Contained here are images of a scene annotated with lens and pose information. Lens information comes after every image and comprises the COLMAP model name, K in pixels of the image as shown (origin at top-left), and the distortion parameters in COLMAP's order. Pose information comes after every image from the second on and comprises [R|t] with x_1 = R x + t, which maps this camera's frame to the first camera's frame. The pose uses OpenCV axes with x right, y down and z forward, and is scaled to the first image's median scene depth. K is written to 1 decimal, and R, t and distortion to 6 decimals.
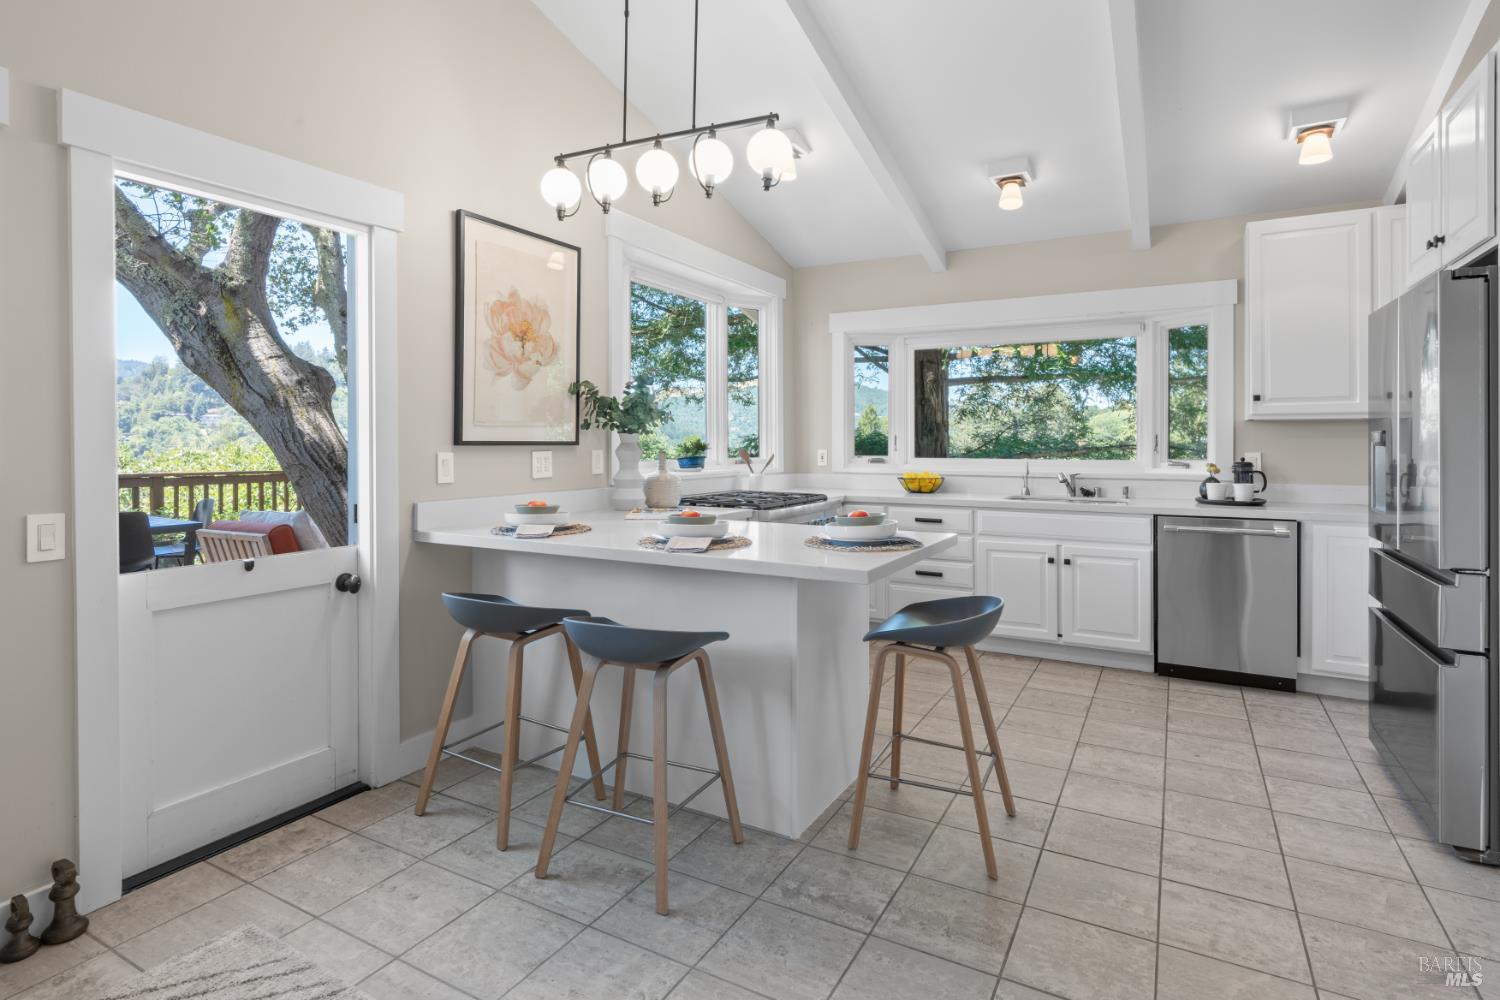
lens RADIAL K [[776.9, 0, 757.8], [0, 776.9, 442.9], [0, 0, 1]] dist [-0.001209, -0.000092]
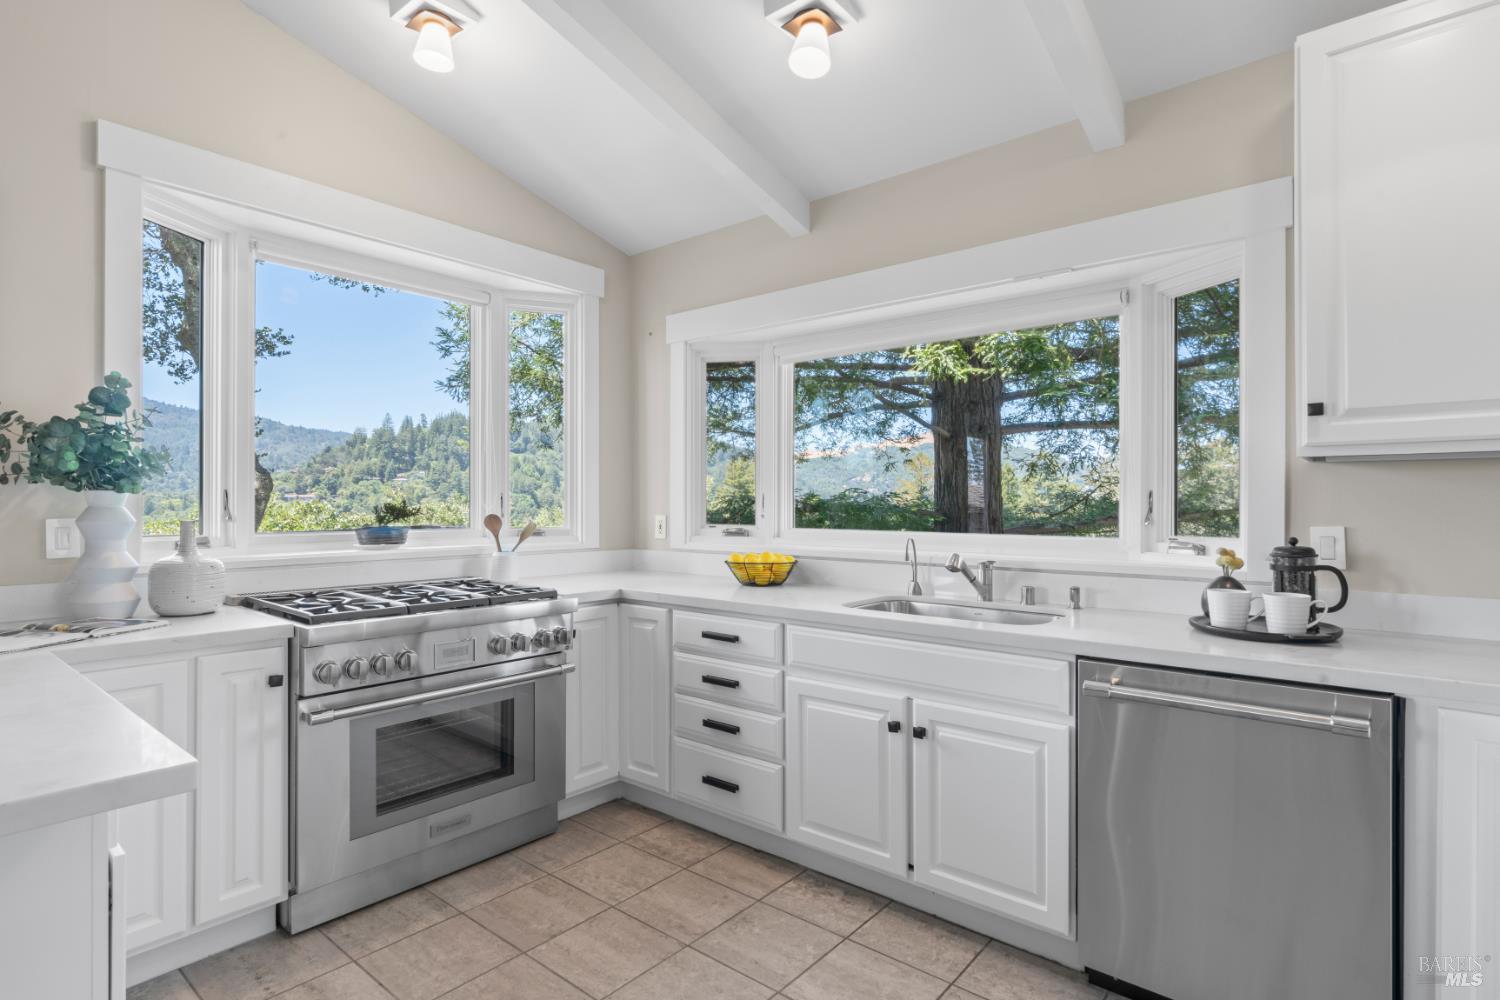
lens RADIAL K [[763.5, 0, 750.0], [0, 763.5, 500.0], [0, 0, 1]] dist [0.001111, 0.000451]
pose [[0.979578, -0.001482, -0.201061, 0.402662], [0.000653, 0.999991, -0.004190, -0.002373], [0.201065, 0.003973, 0.979570, 0.485290]]
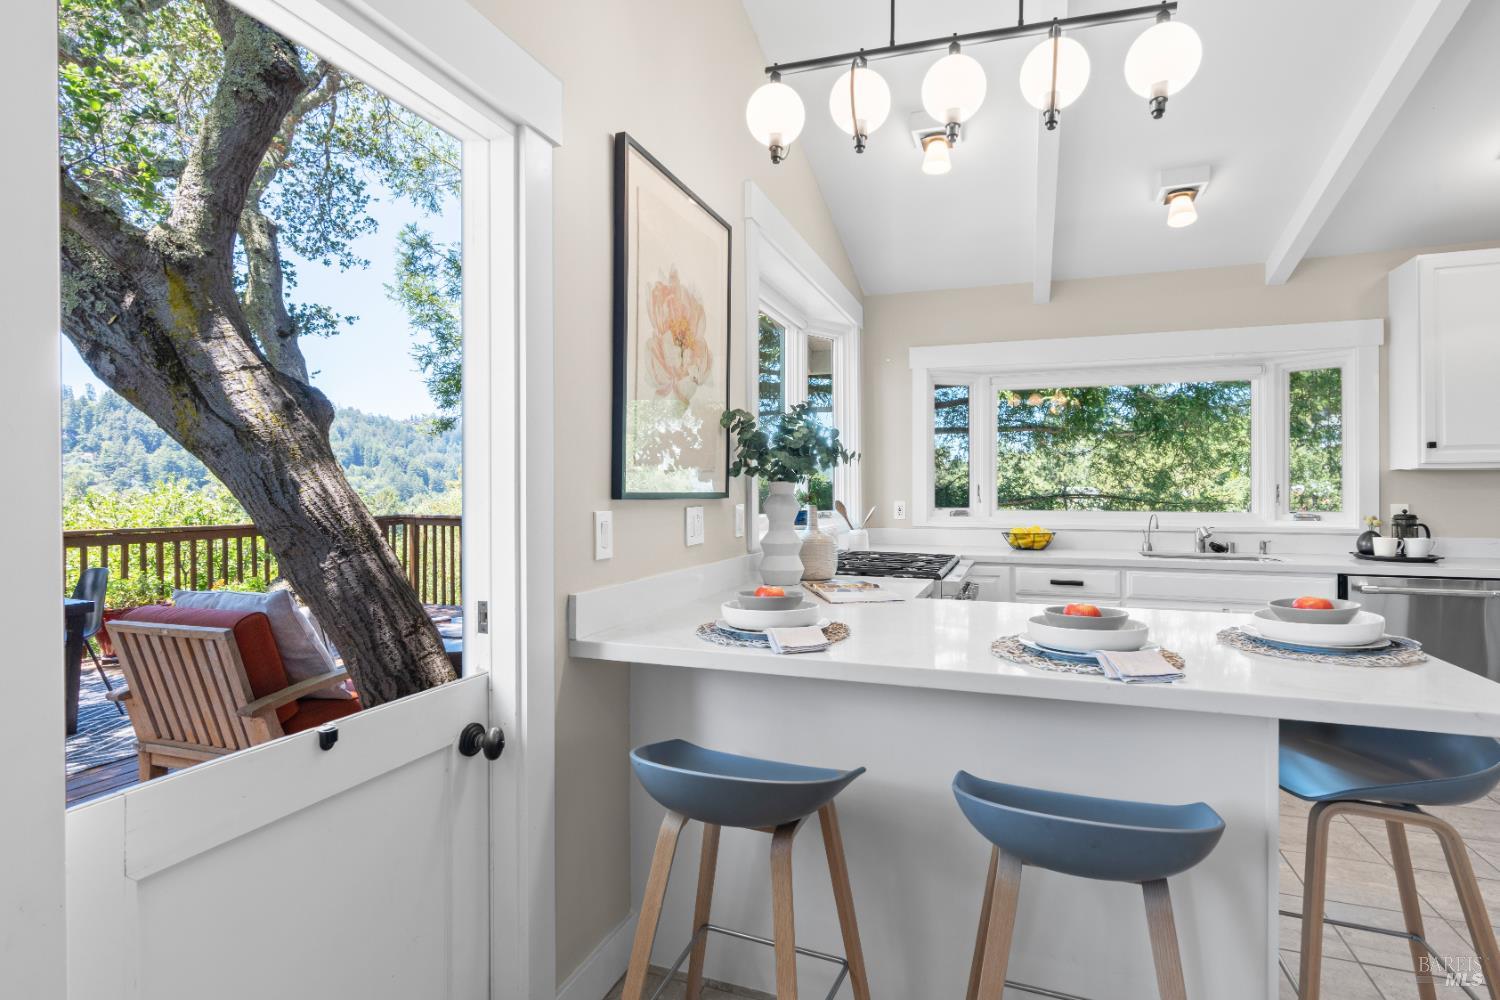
lens RADIAL K [[723.4, 0, 776.5], [0, 723.4, 487.0], [0, 0, 1]] dist [-0.001532, 0.000622]
pose [[0.984977, 0.001038, 0.172682, -0.268639], [0.000152, 0.999976, -0.006880, -0.002182], [-0.172685, 0.006803, 0.984954, 0.289661]]
